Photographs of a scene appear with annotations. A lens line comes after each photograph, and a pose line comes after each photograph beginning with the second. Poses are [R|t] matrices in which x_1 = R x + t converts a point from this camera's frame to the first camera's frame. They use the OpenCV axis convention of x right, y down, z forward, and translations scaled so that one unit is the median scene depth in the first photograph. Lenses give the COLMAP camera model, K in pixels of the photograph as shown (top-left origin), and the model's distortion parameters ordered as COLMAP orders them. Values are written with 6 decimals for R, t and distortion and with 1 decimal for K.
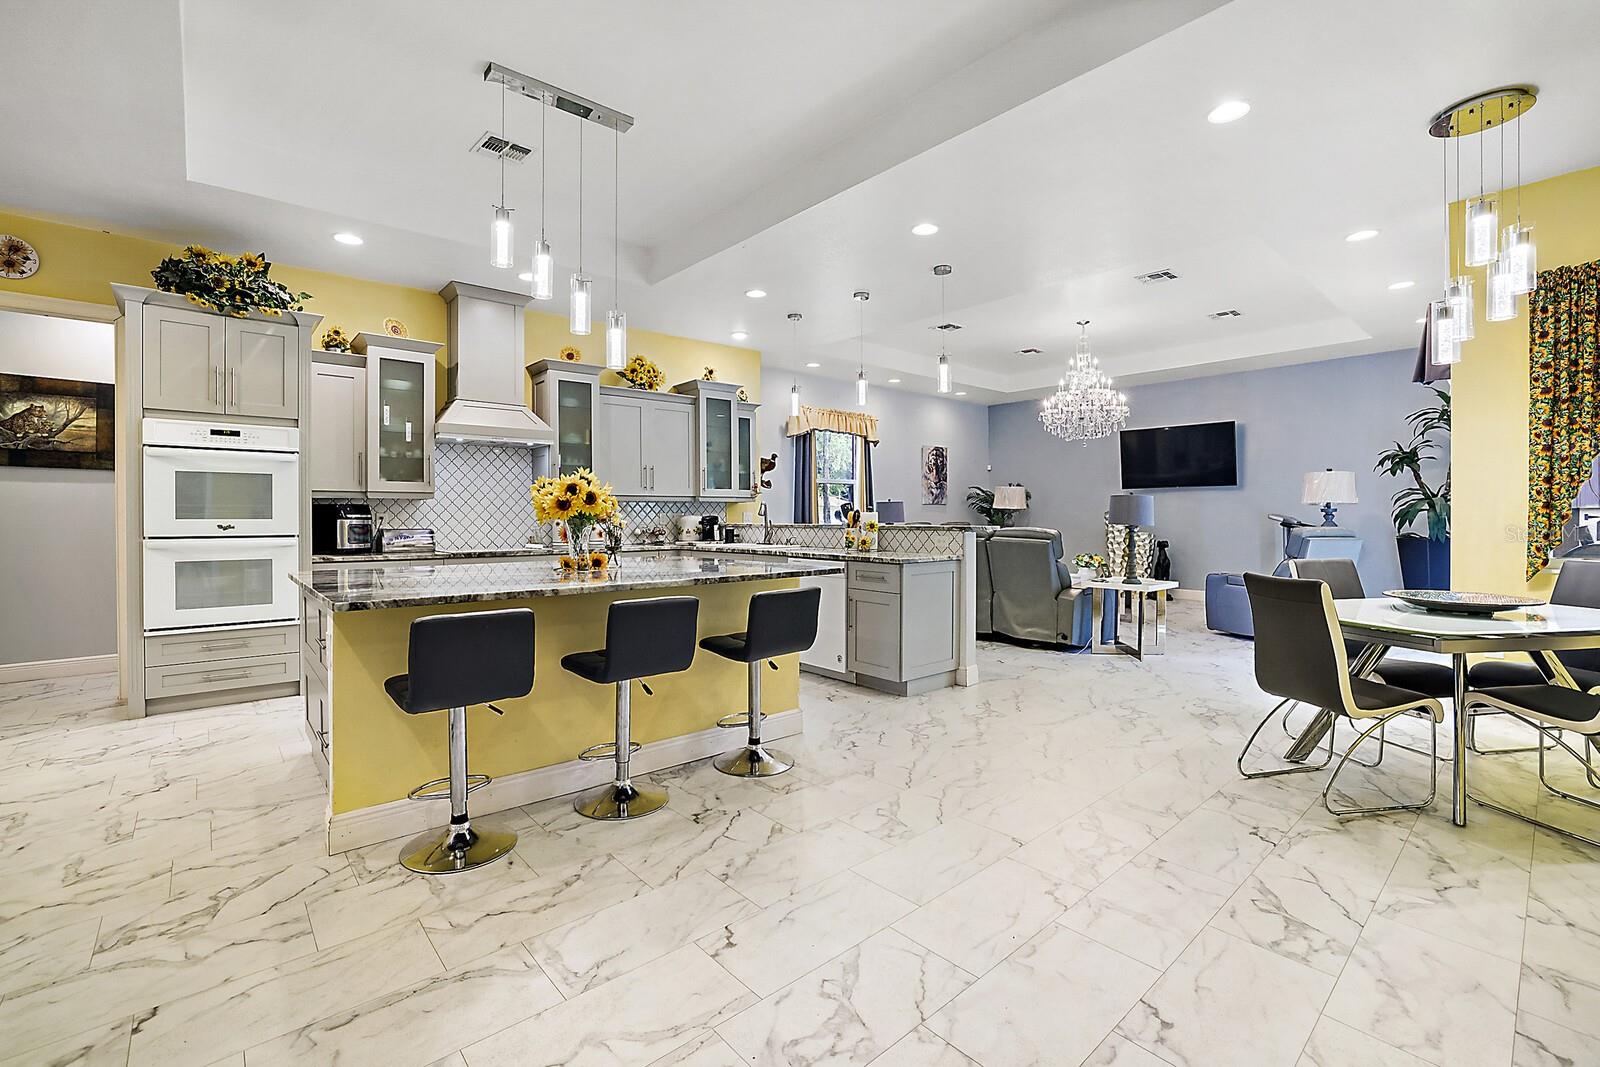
lens RADIAL K [[689.0, 0, 790.5], [0, 689.0, 526.1], [0, 0, 1]] dist [-0.036056, 0.012210]
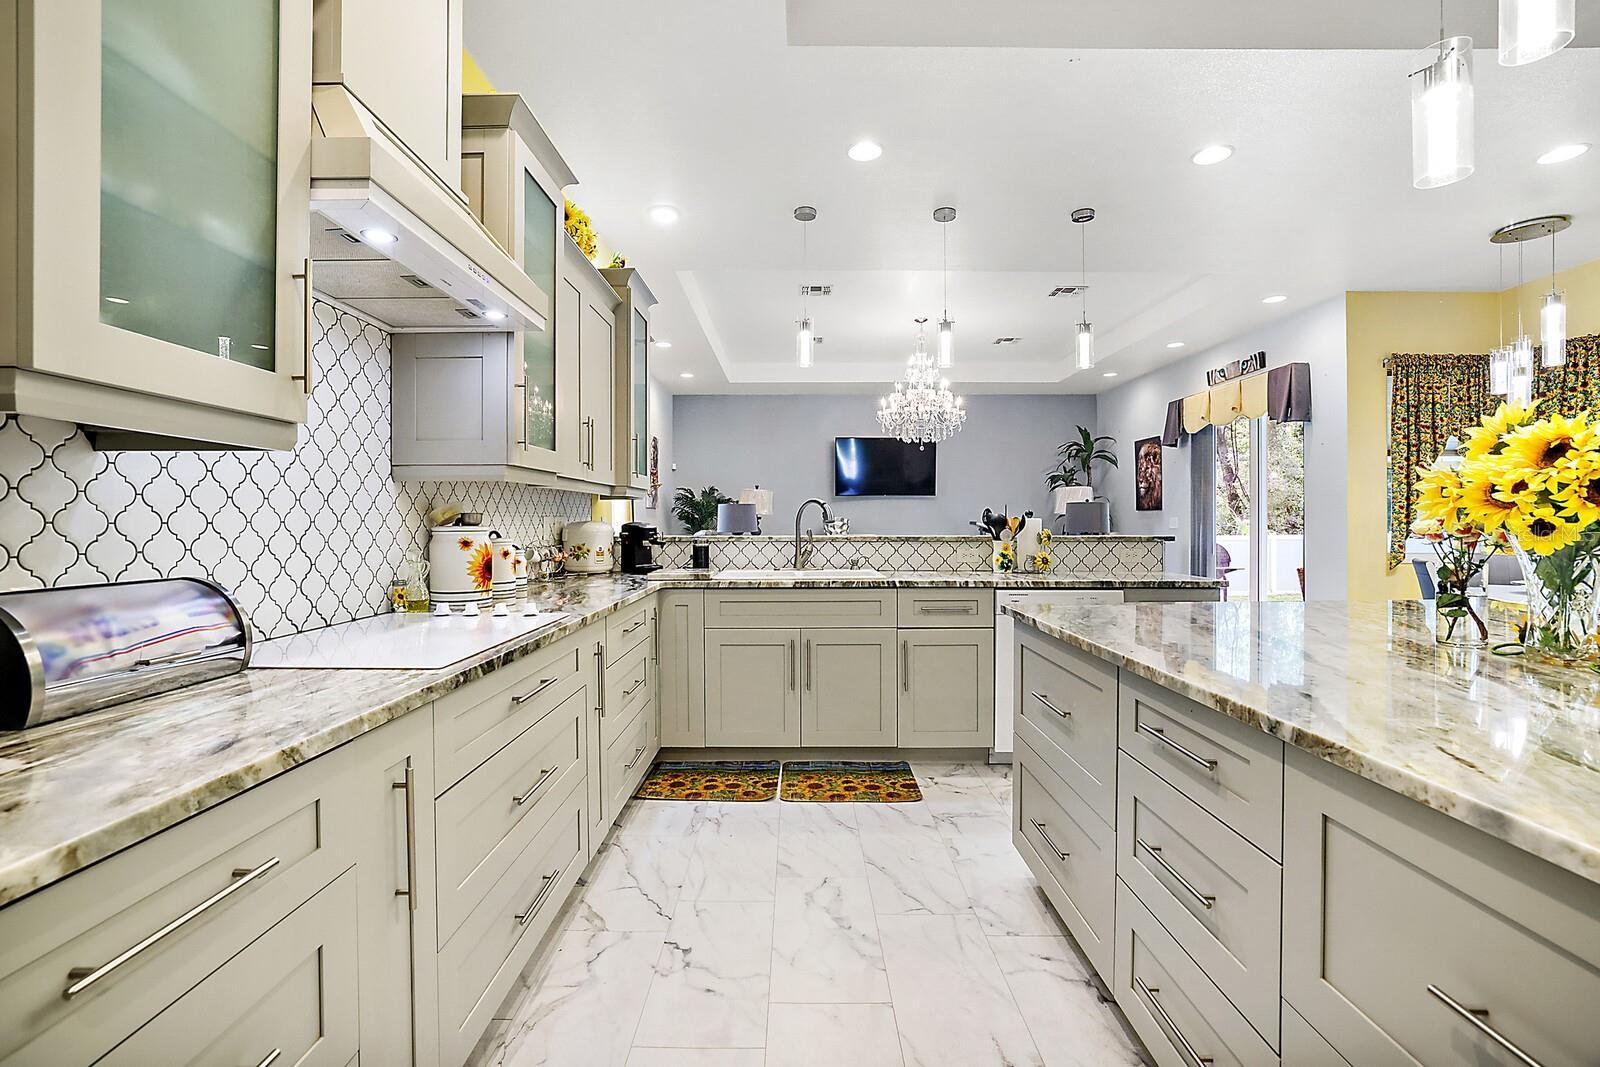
lens RADIAL K [[689.0, 0, 790.5], [0, 689.0, 526.1], [0, 0, 1]] dist [-0.036056, 0.012210]
pose [[0.661150, -0.002941, 0.750248, -0.542135], [0.010594, 0.999929, -0.005417, -0.009810], [-0.750179, 0.011529, 0.661134, 0.662649]]
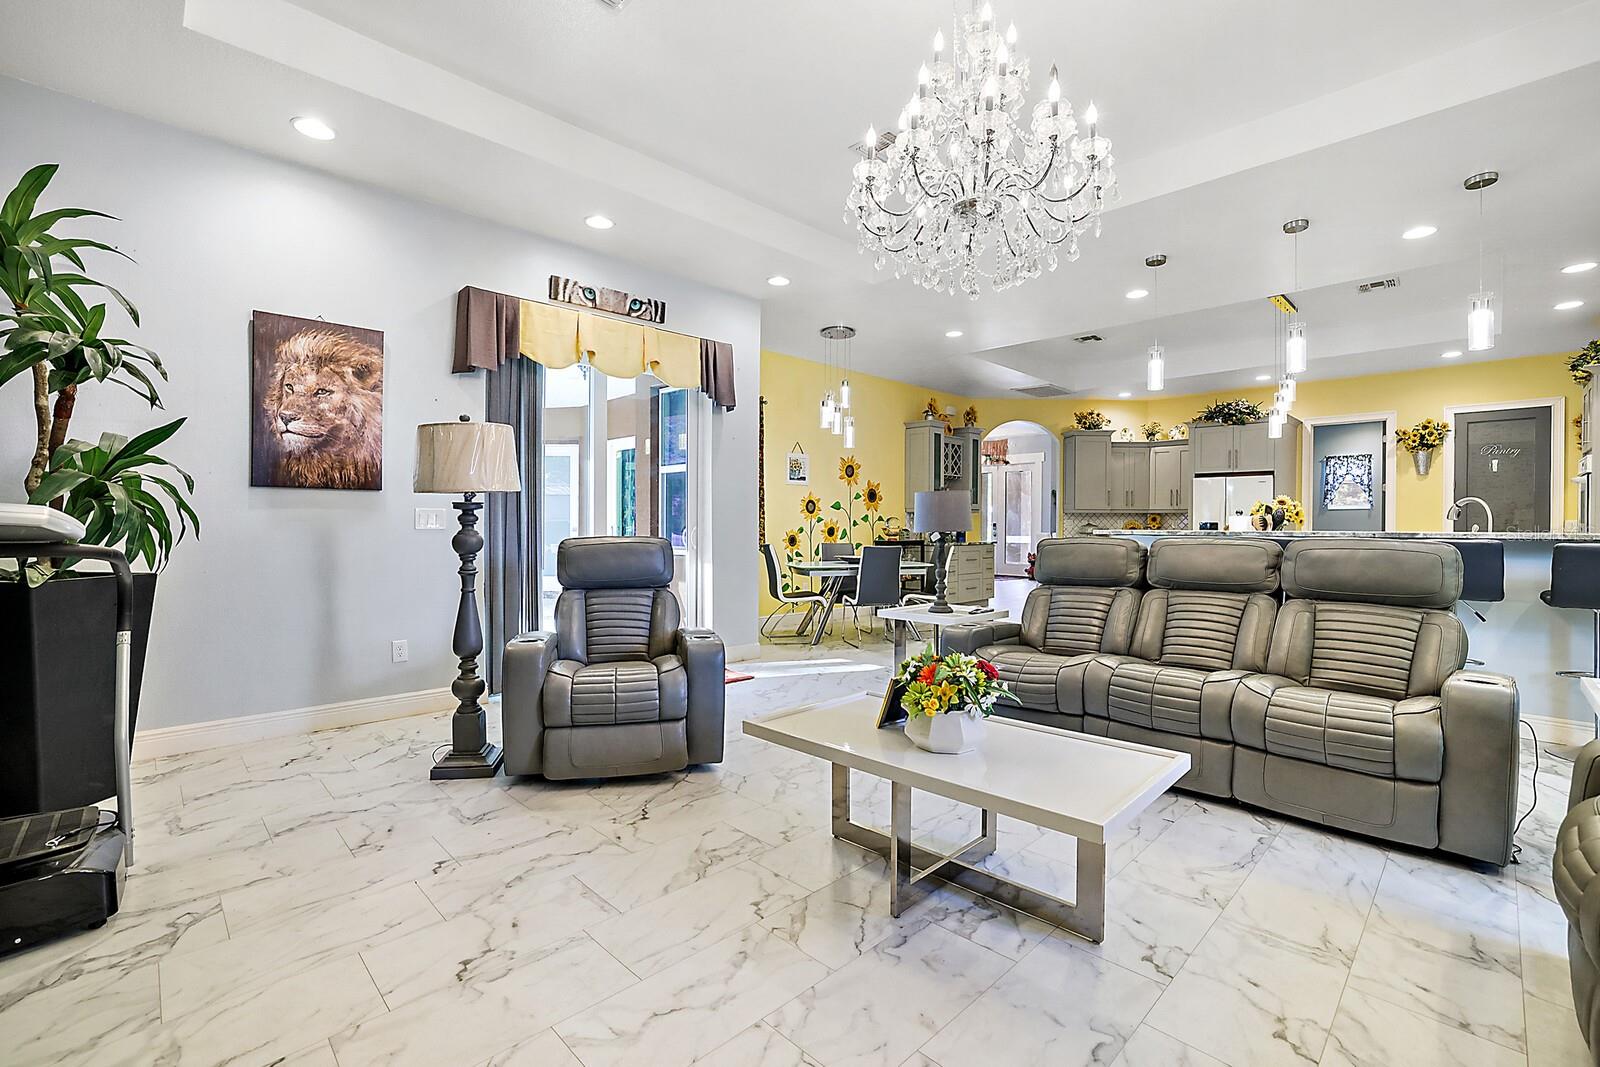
lens RADIAL K [[696.0, 0, 788.7], [0, 696.0, 534.0], [0, 0, 1]] dist [-0.042705, 0.015949]
pose [[-0.998793, 0.000928, -0.049099, 0.700879], [-0.000539, 0.999554, 0.029858, -0.021000], [0.049105, 0.029849, -0.998348, 1.740203]]
